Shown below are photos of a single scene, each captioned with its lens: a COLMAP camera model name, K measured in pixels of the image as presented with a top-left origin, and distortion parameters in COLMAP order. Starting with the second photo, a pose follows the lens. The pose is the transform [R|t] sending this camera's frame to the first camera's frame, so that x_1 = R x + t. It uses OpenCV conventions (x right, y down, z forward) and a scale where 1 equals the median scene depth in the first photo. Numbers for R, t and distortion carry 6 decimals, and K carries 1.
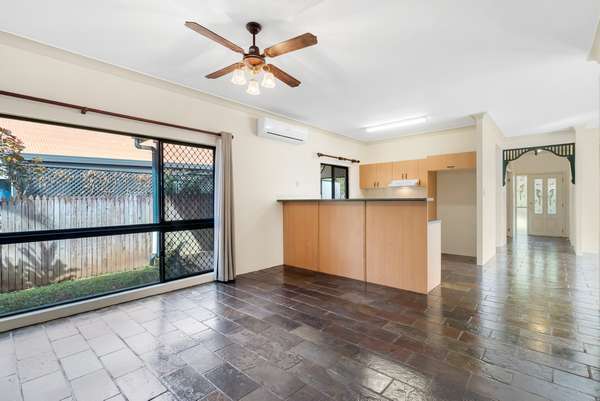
lens RADIAL K [[280.8, 0, 295.5], [0, 280.8, 201.8], [0, 0, 1]] dist [-0.002848, -0.000454]
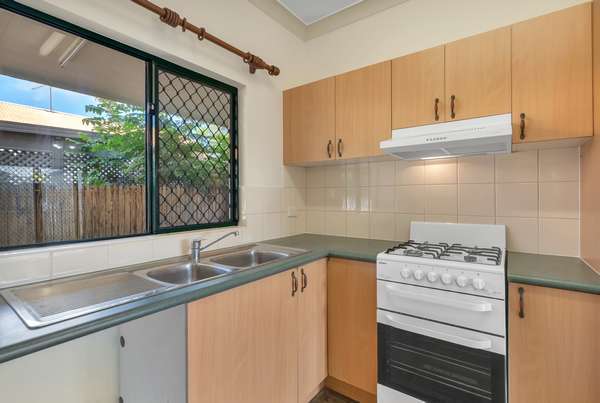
lens RADIAL K [[283.8, 0, 303.3], [0, 283.8, 198.9], [0, 0, 1]] dist [-0.010419, 0.000350]
pose [[0.997018, -0.003861, 0.077072, 0.247709], [0.004412, 0.999966, -0.006990, -0.011217], [-0.077042, 0.007309, 0.997001, 0.764623]]
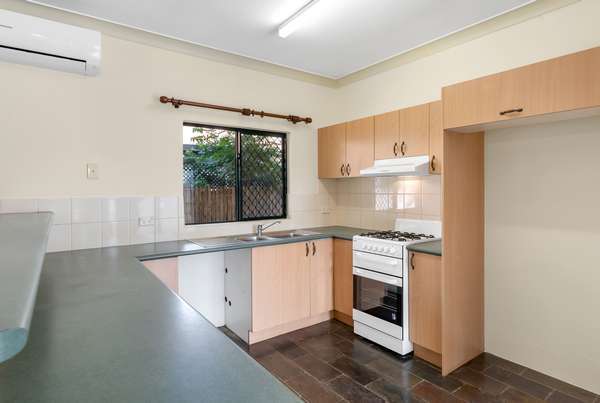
lens RADIAL K [[330.2, 0, 303.5], [0, 330.2, 198.9], [0, 0, 1]] dist [0.003583, 0.000654]
pose [[0.975683, 0.000894, -0.219186, 0.357833], [0.001694, 0.999931, 0.011618, -0.025887], [0.219181, -0.011707, 0.975614, 0.515793]]
